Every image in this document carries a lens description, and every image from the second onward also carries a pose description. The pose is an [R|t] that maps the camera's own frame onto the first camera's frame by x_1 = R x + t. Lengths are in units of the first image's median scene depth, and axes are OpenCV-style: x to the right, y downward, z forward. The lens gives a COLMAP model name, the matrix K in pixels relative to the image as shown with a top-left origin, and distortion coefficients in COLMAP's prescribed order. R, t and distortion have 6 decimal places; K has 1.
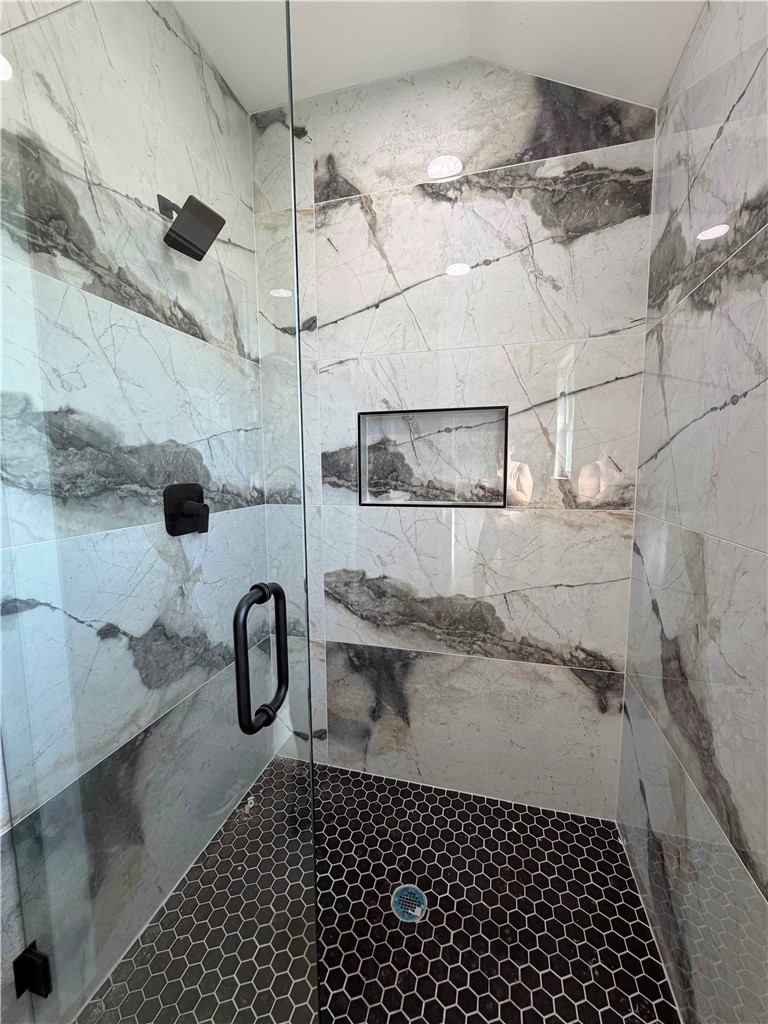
lens RADIAL K [[411.5, 0, 383.2], [0, 411.5, 511.7], [0, 0, 1]] dist [0.001412, -0.000550]
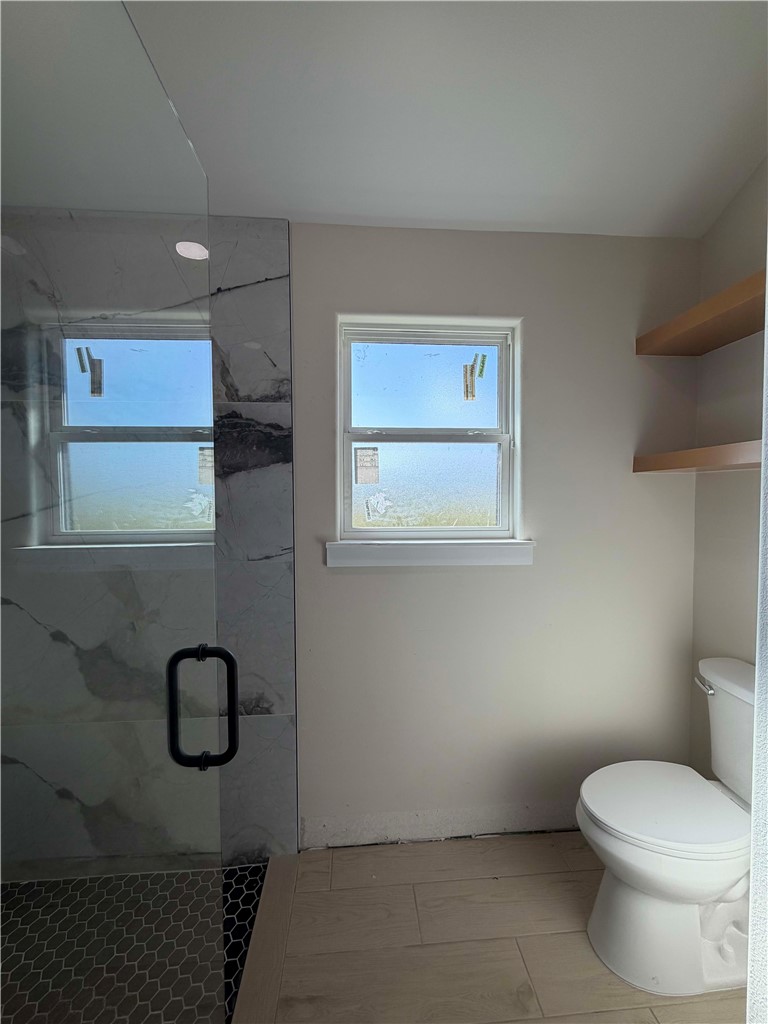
lens RADIAL K [[411.5, 0, 387.9], [0, 411.5, 515.2], [0, 0, 1]] dist [0.001412, -0.000550]
pose [[0.332843, 0.037554, -0.942234, 0.837273], [-0.096360, 0.995331, 0.005631, -0.194986], [0.938046, 0.088920, 0.334907, 1.289461]]
